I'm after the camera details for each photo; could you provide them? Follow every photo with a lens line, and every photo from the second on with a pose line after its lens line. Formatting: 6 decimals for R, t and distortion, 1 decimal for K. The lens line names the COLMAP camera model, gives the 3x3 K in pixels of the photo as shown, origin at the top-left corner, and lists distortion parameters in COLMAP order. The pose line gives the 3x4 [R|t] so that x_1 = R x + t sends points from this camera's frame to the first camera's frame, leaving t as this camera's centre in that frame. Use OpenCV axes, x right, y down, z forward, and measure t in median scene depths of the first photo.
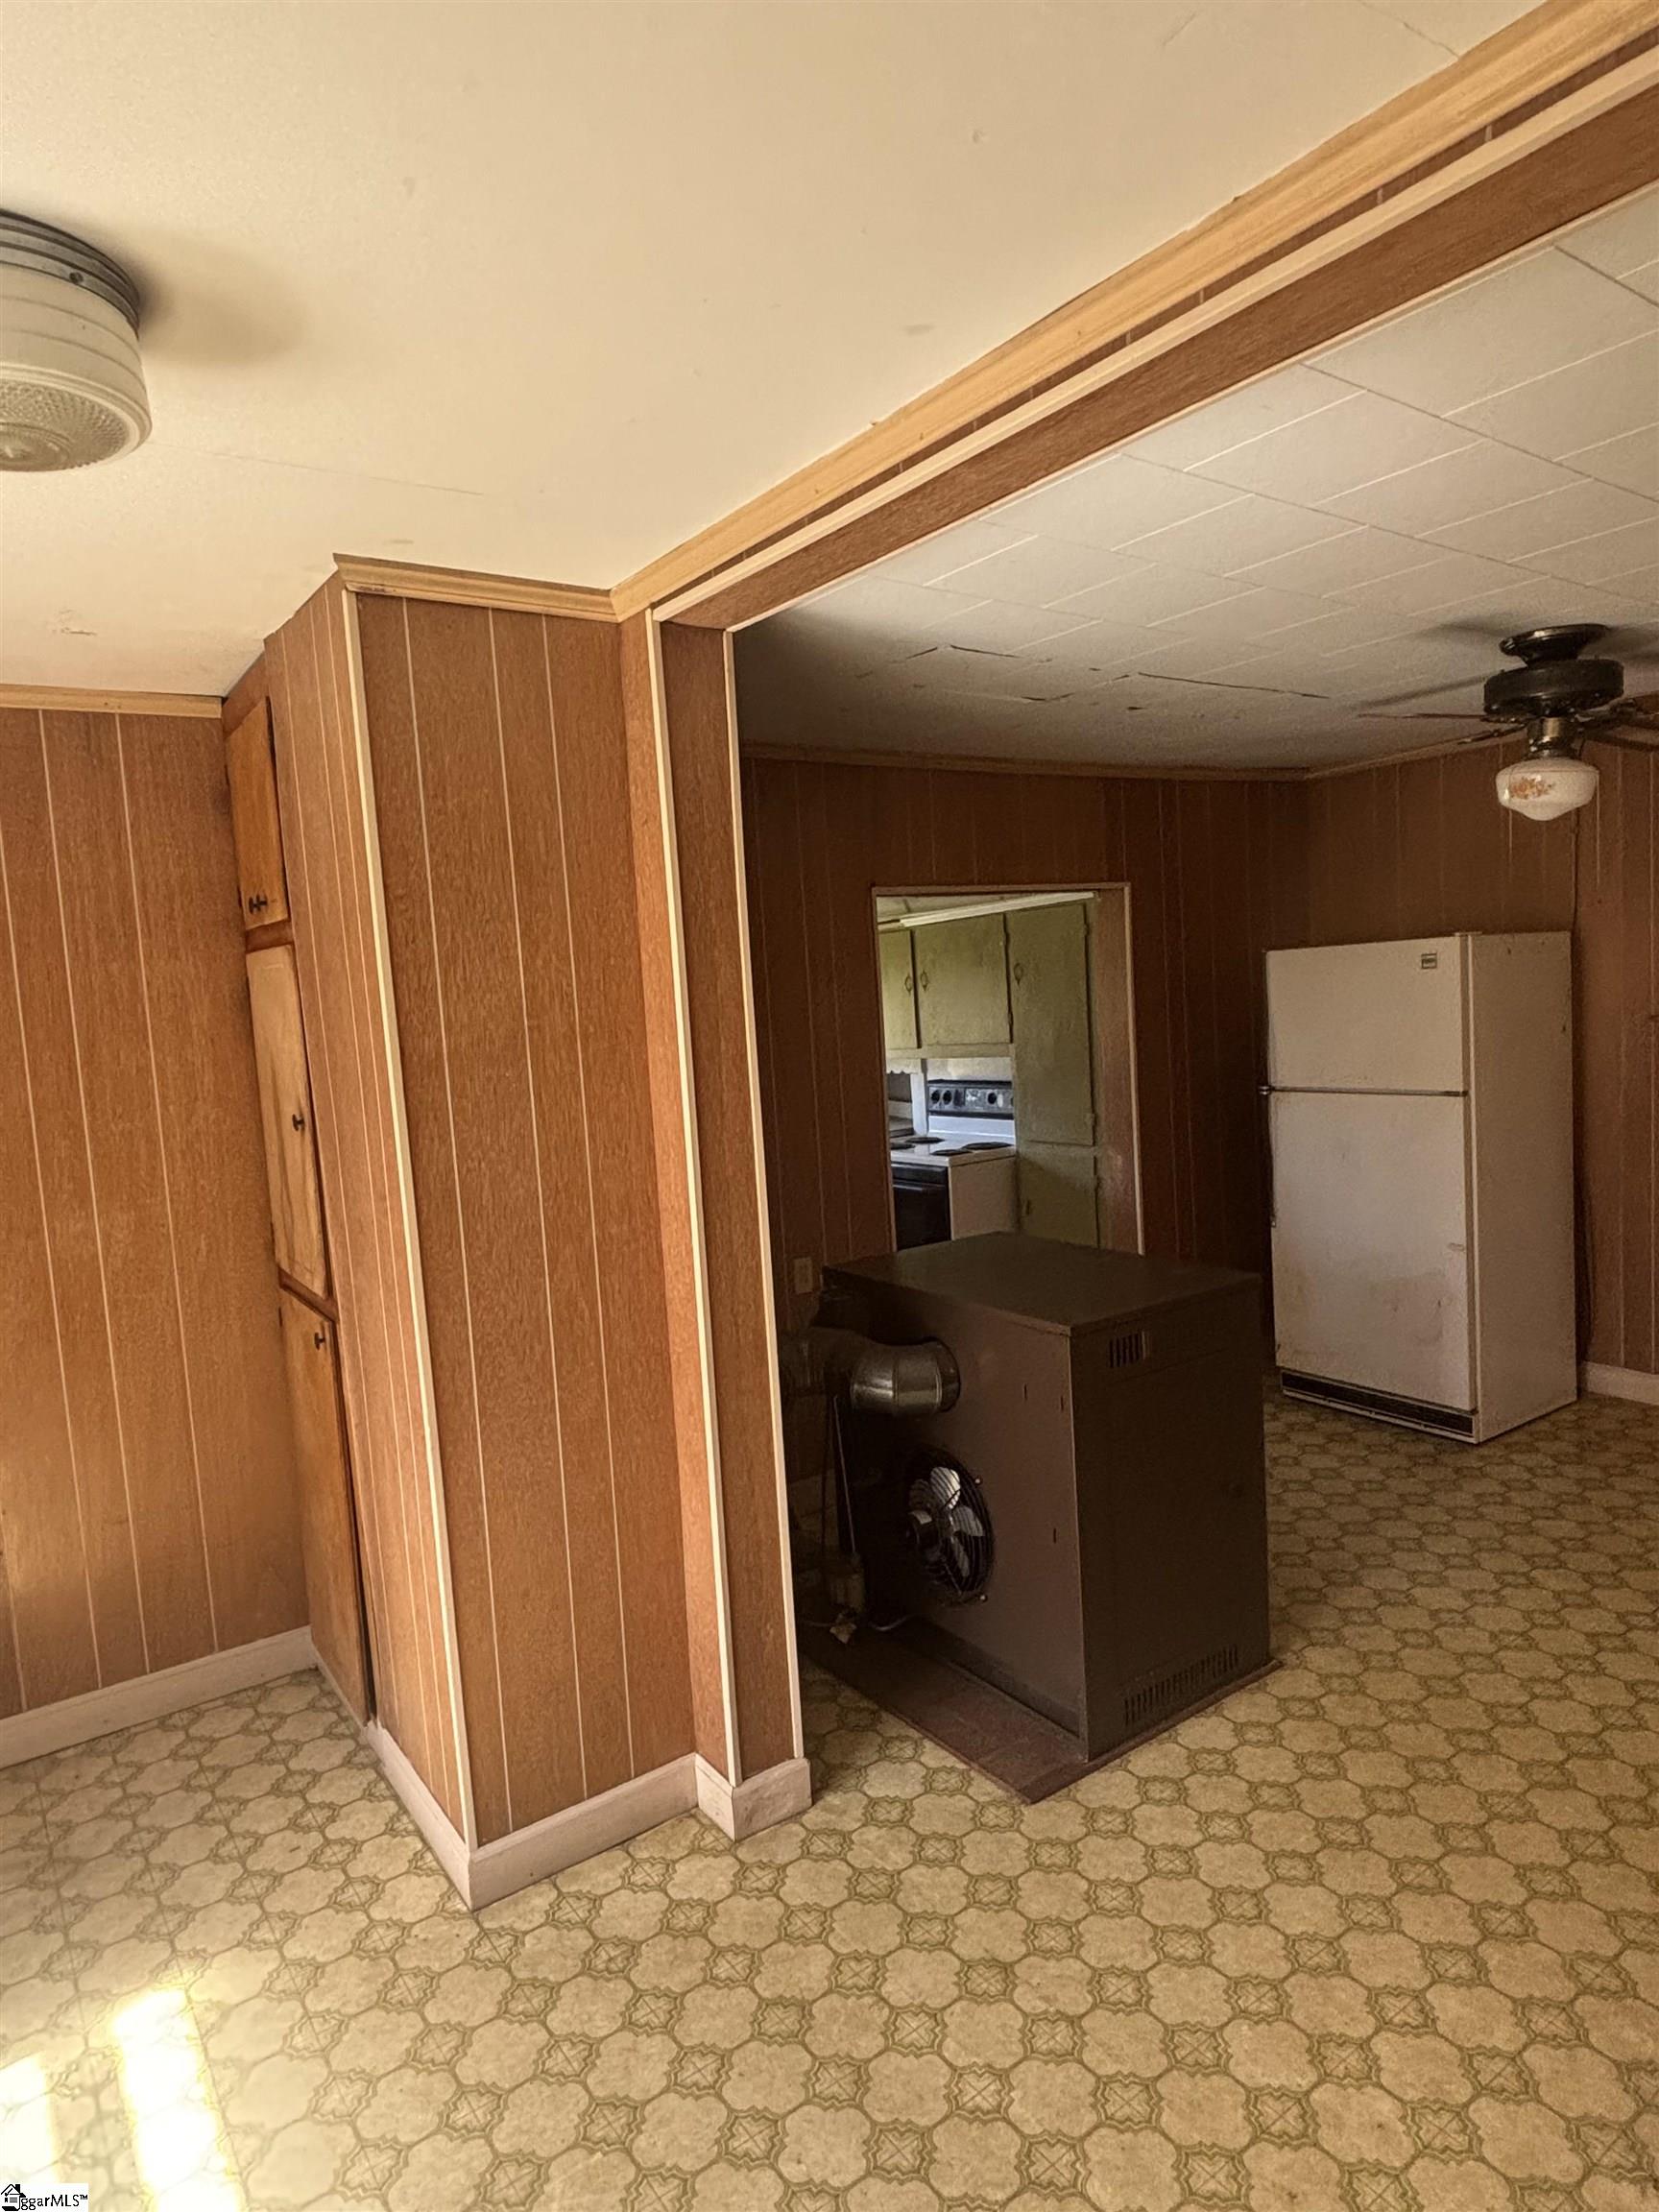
lens RADIAL K [[1308.7, 0, 837.9], [0, 1308.7, 1091.8], [0, 0, 1]] dist [0.015703, -0.032263]
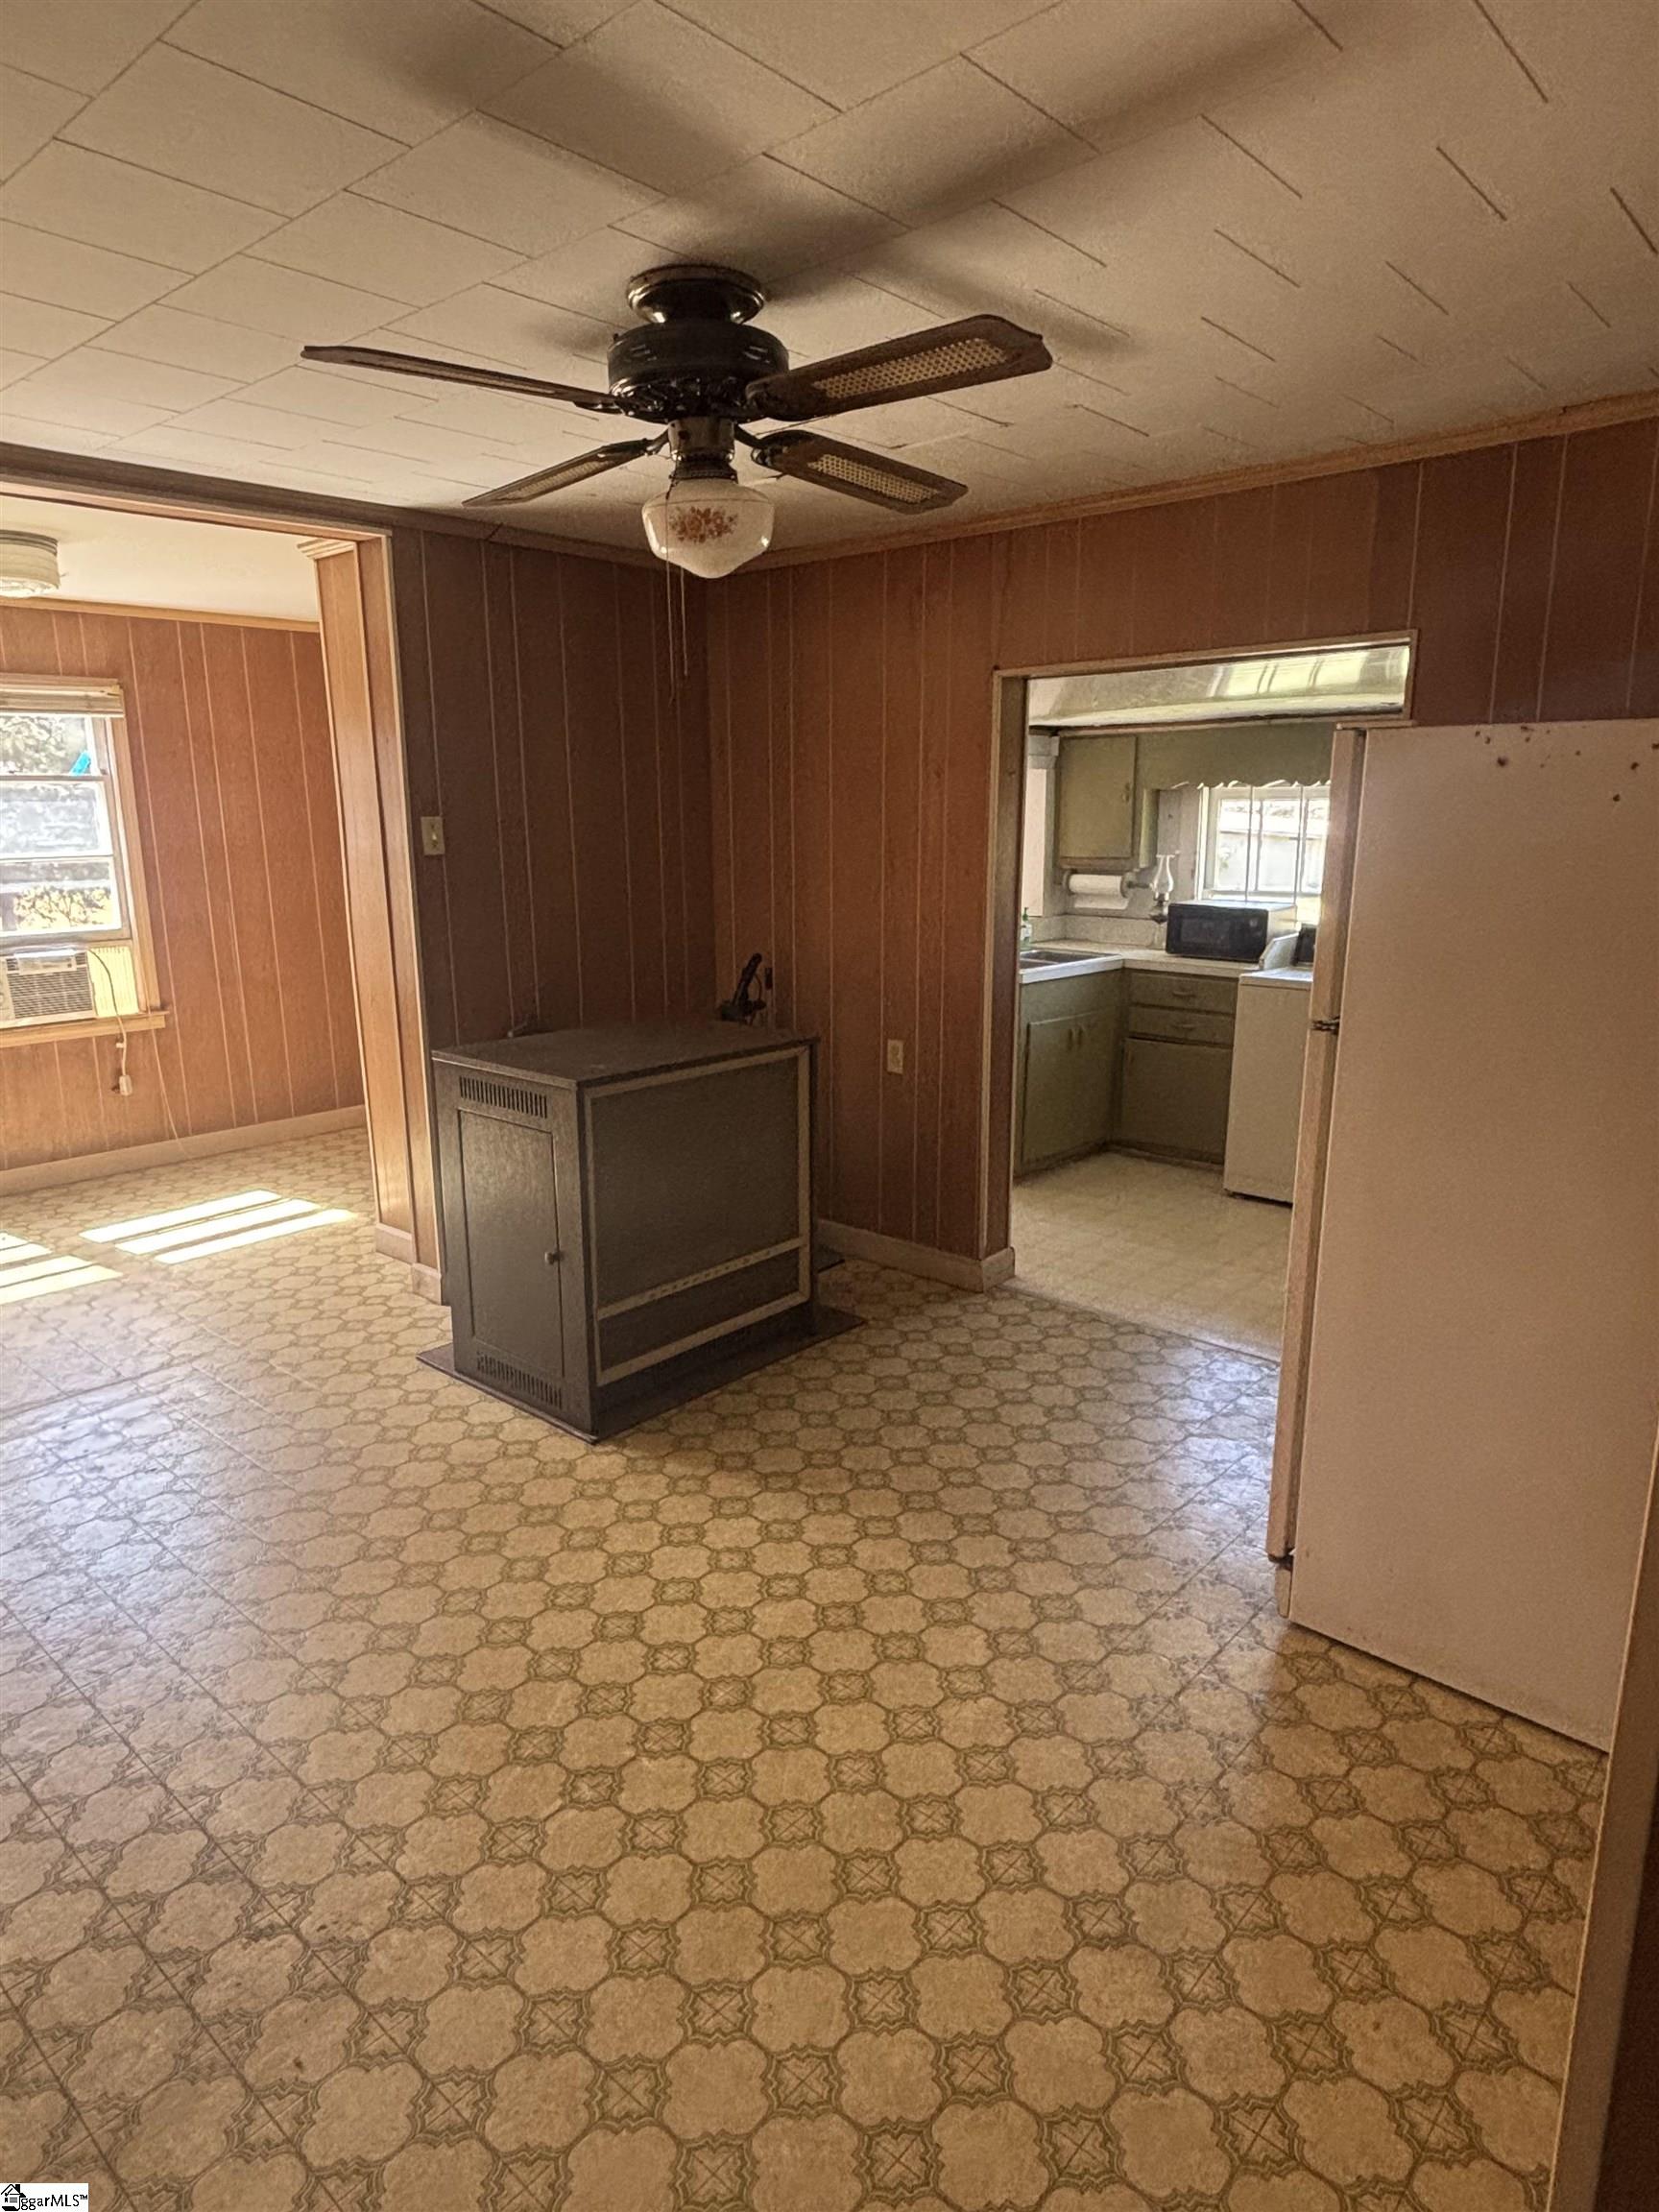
lens RADIAL K [[1308.7, 0, 838.3], [0, 1308.7, 1097.6], [0, 0, 1]] dist [0.015703, -0.032263]
pose [[0.232918, 0.265911, -0.935436, 1.497837], [-0.087745, 0.963715, 0.252101, -0.139630], [0.968530, 0.023361, 0.247798, 1.055515]]
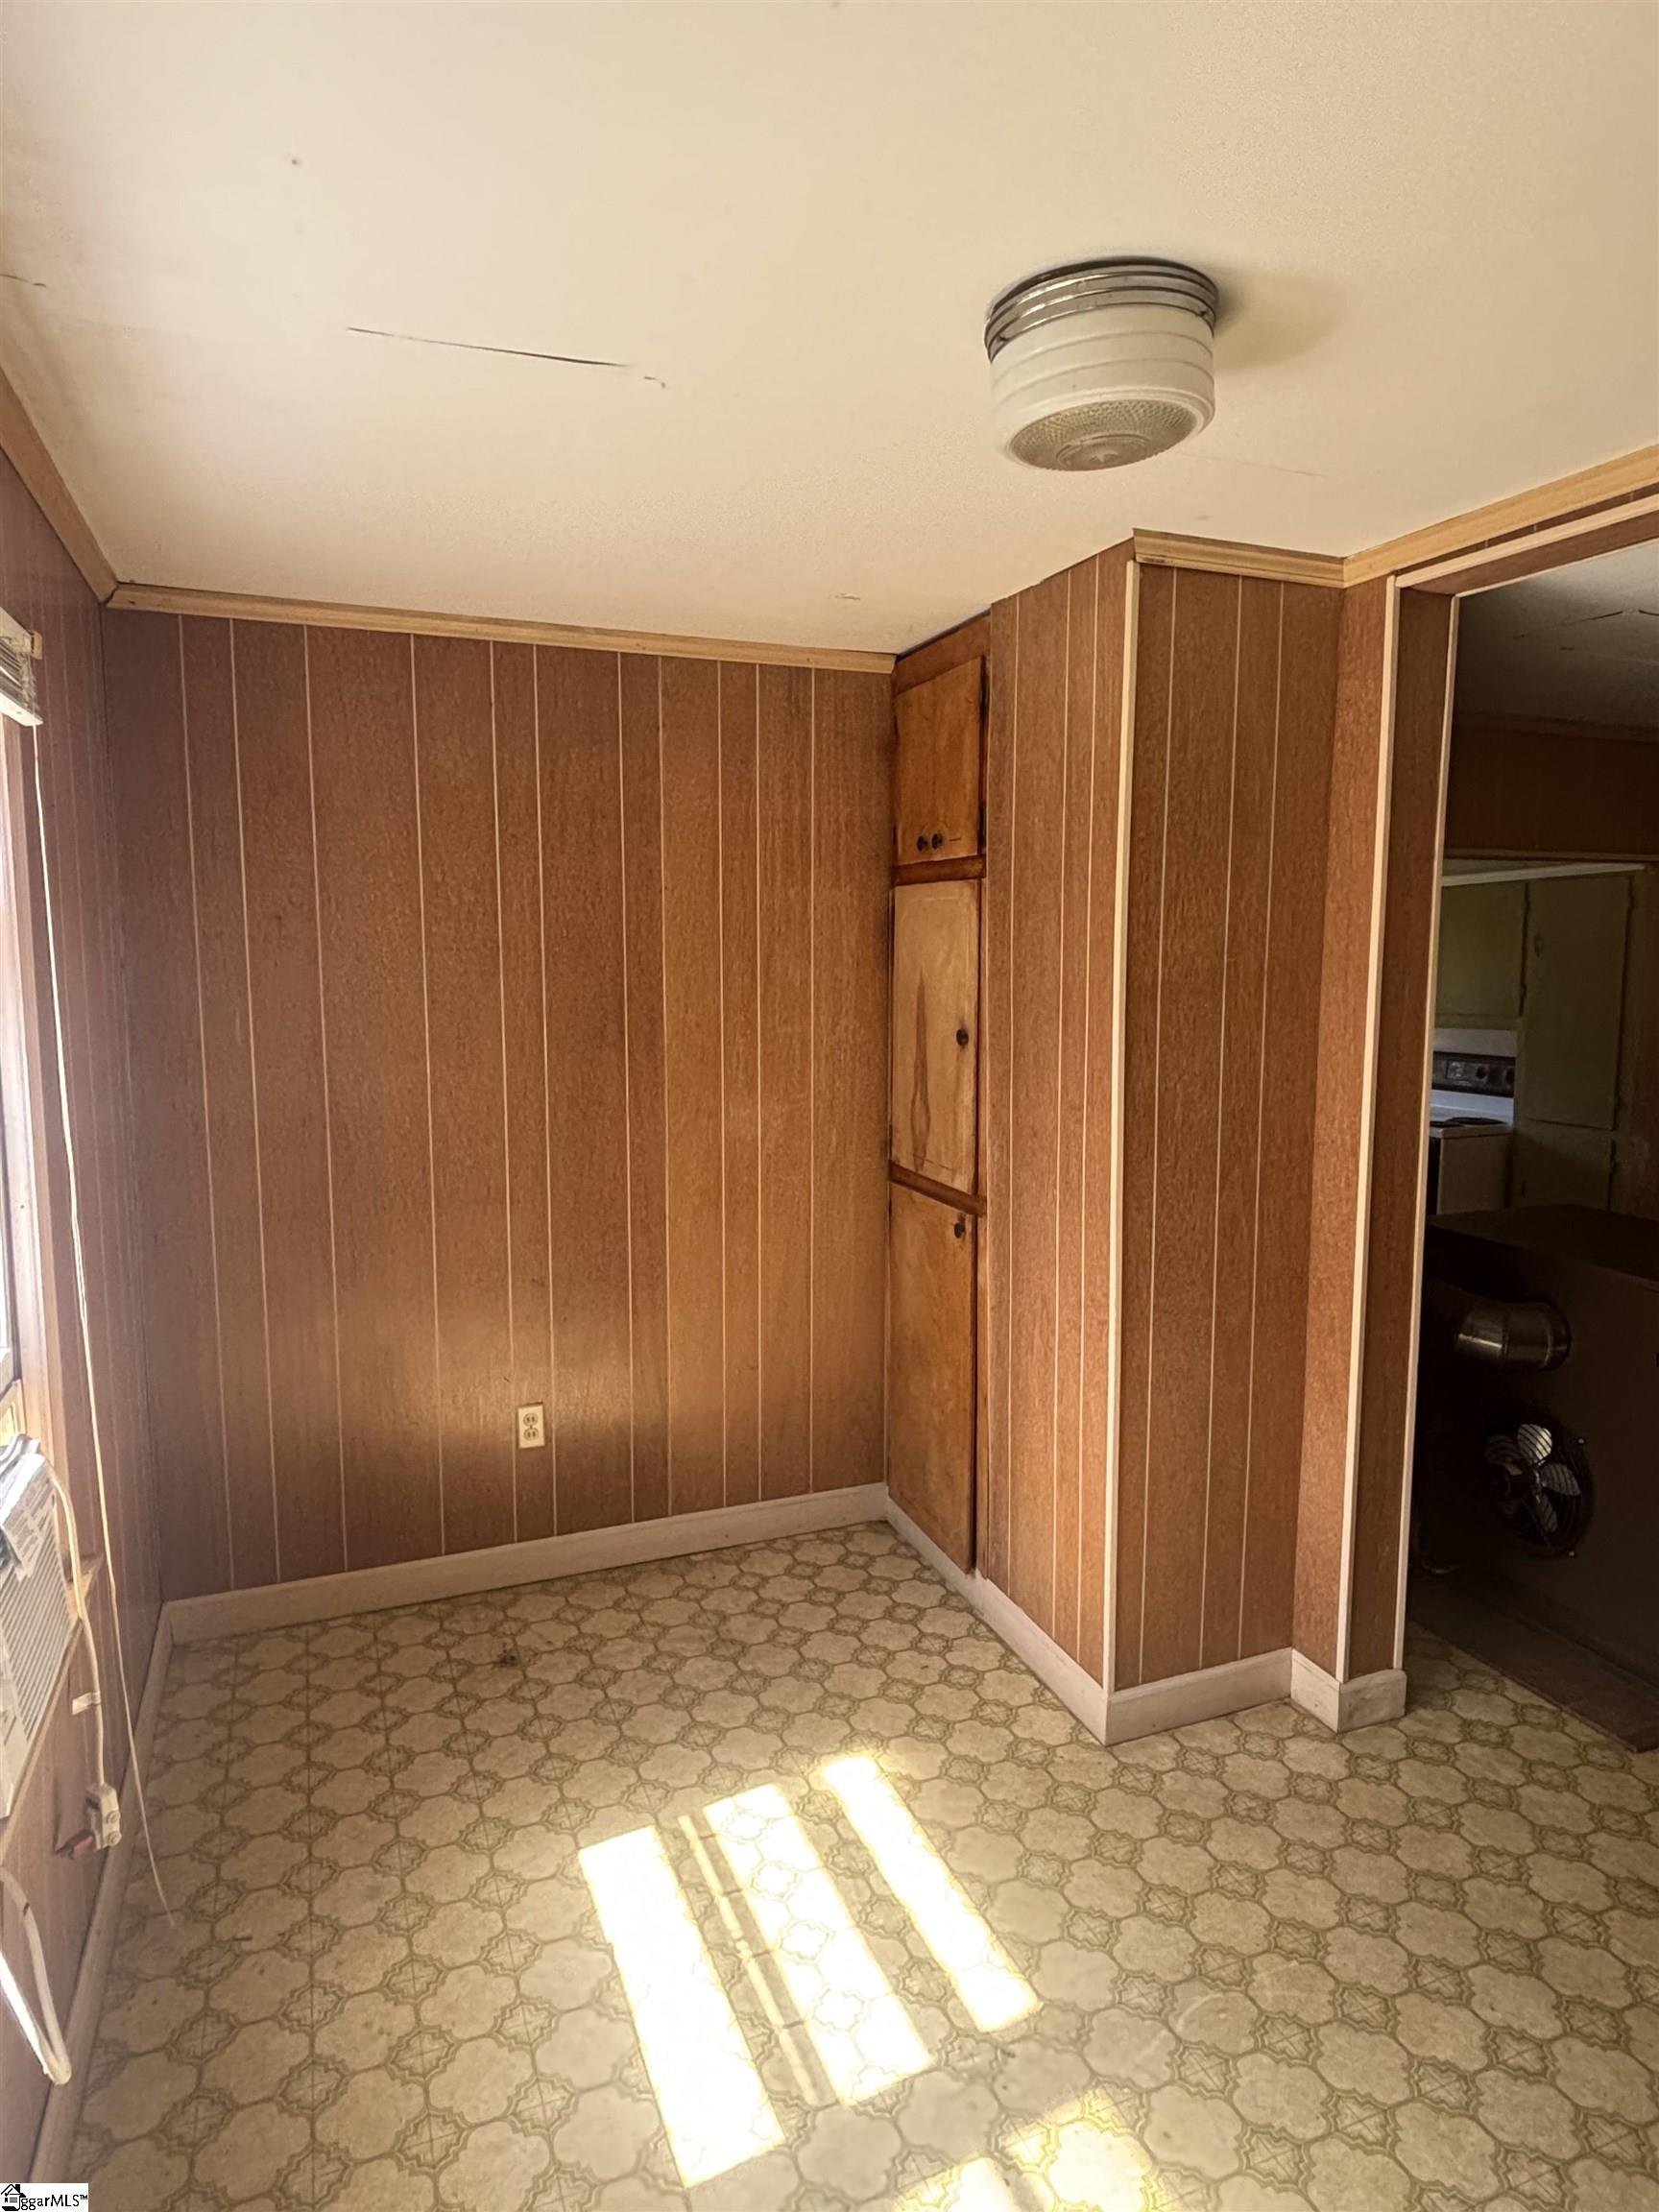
lens RADIAL K [[1308.7, 0, 823.8], [0, 1308.7, 1091.1], [0, 0, 1]] dist [0.015703, -0.032263]
pose [[0.969359, 0.084301, -0.230730, -0.269506], [-0.076829, 0.996193, 0.041198, 0.033074], [0.233325, -0.022209, 0.972145, -0.126623]]
